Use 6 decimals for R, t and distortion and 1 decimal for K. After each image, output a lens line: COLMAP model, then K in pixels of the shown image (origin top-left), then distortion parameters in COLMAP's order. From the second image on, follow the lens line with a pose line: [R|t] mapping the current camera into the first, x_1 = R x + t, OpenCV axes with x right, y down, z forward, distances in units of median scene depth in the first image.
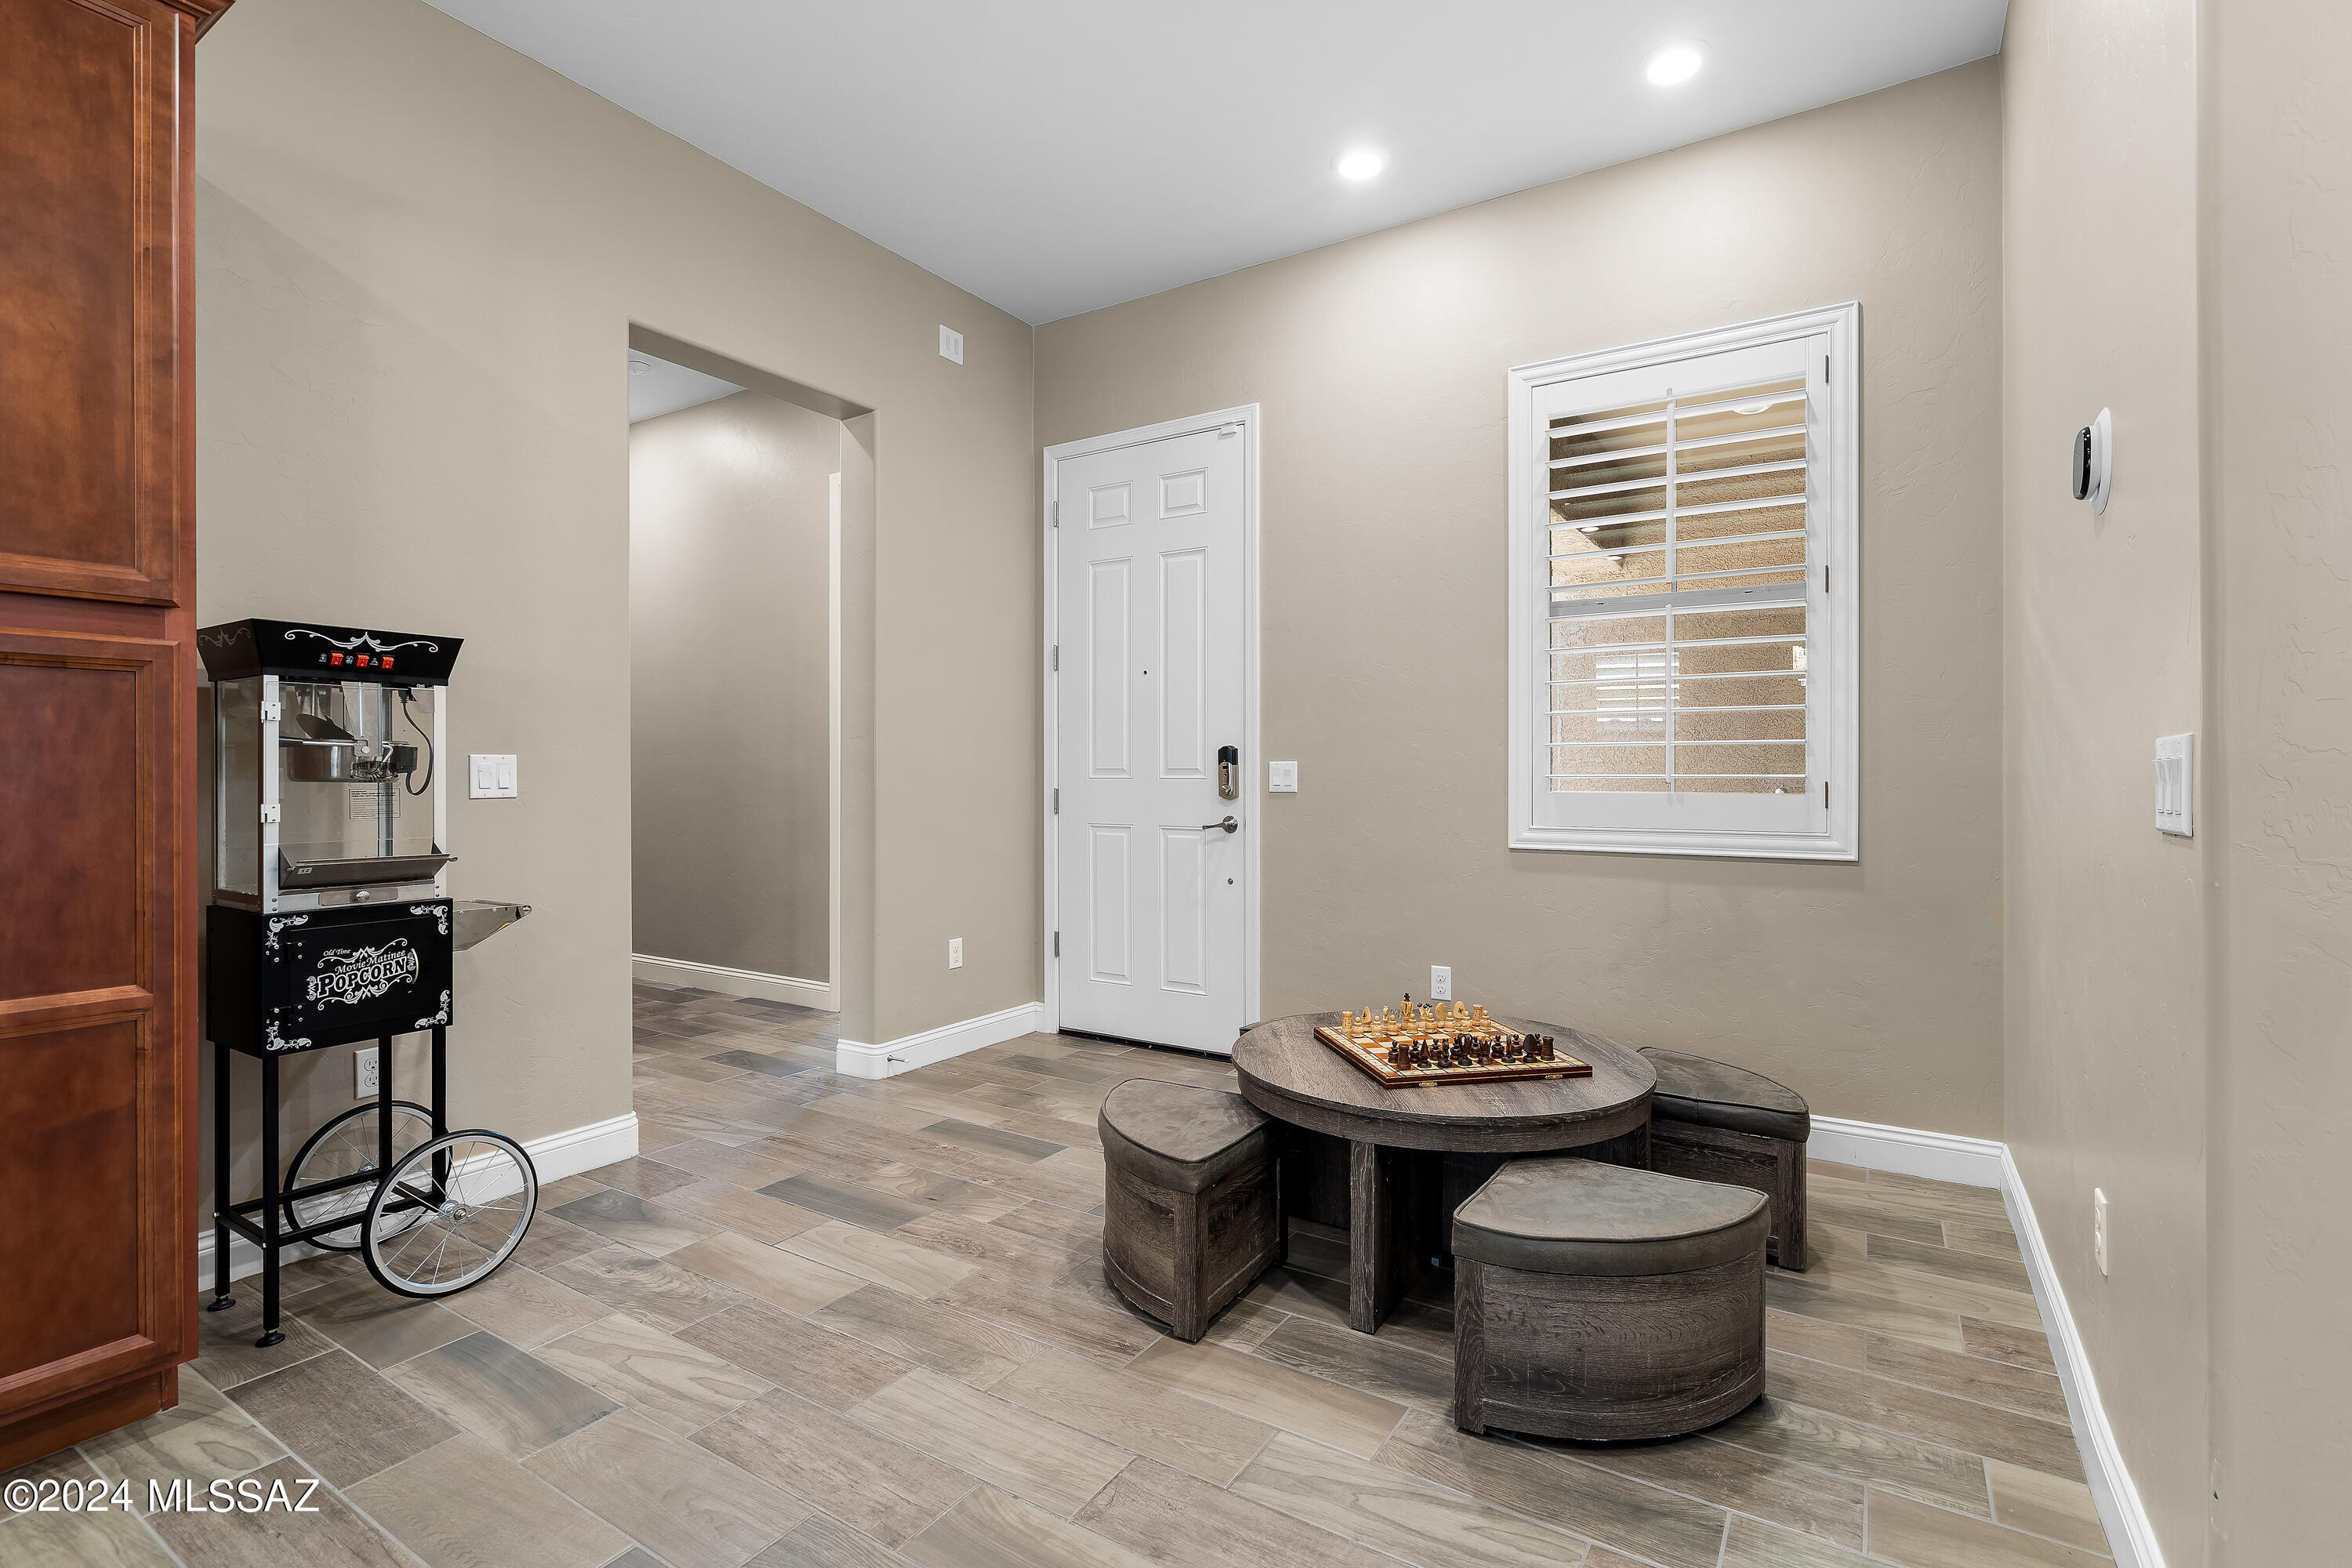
lens RADIAL K [[1083.0, 0, 1182.8], [0, 1083.0, 773.7], [0, 0, 1]] dist [-0.004888, 0.001672]
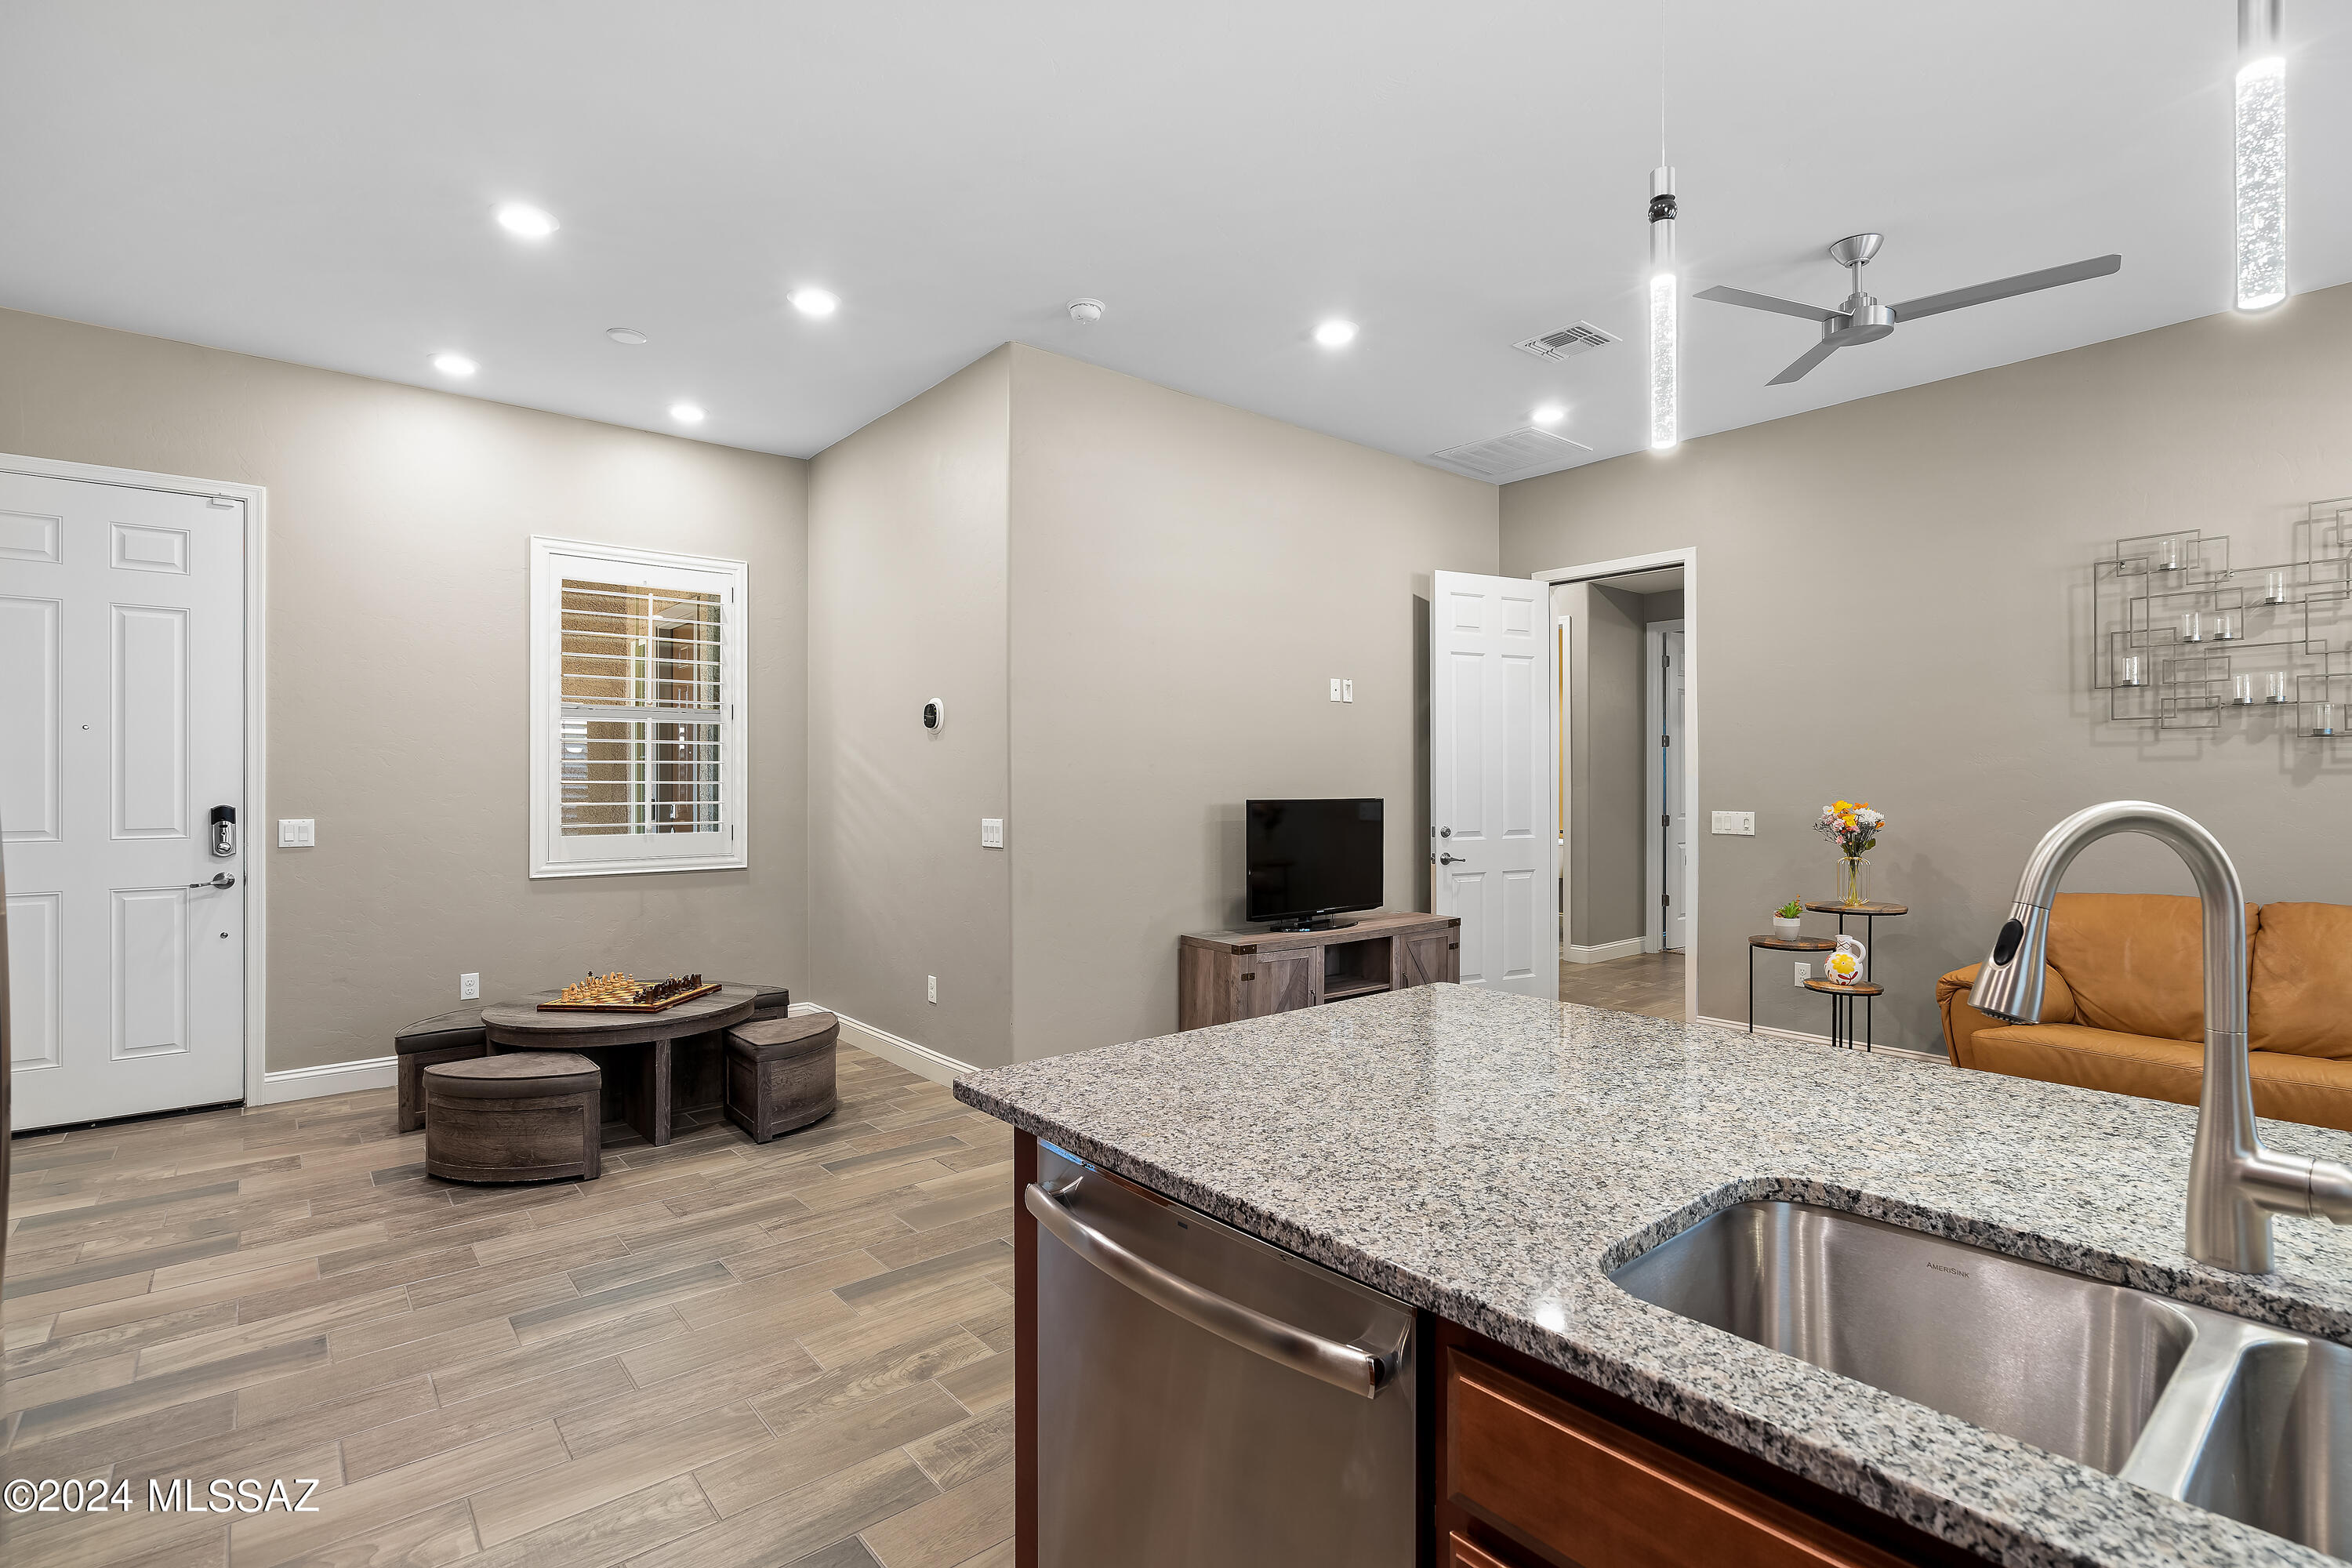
lens RADIAL K [[1083.0, 0, 1179.4], [0, 1083.0, 781.8], [0, 0, 1]] dist [-0.004888, 0.001672]
pose [[0.311992, -0.000201, 0.950085, -0.908533], [0.001996, 0.999998, -0.000444, -0.063492], [-0.950083, 0.002035, 0.311991, -0.273007]]
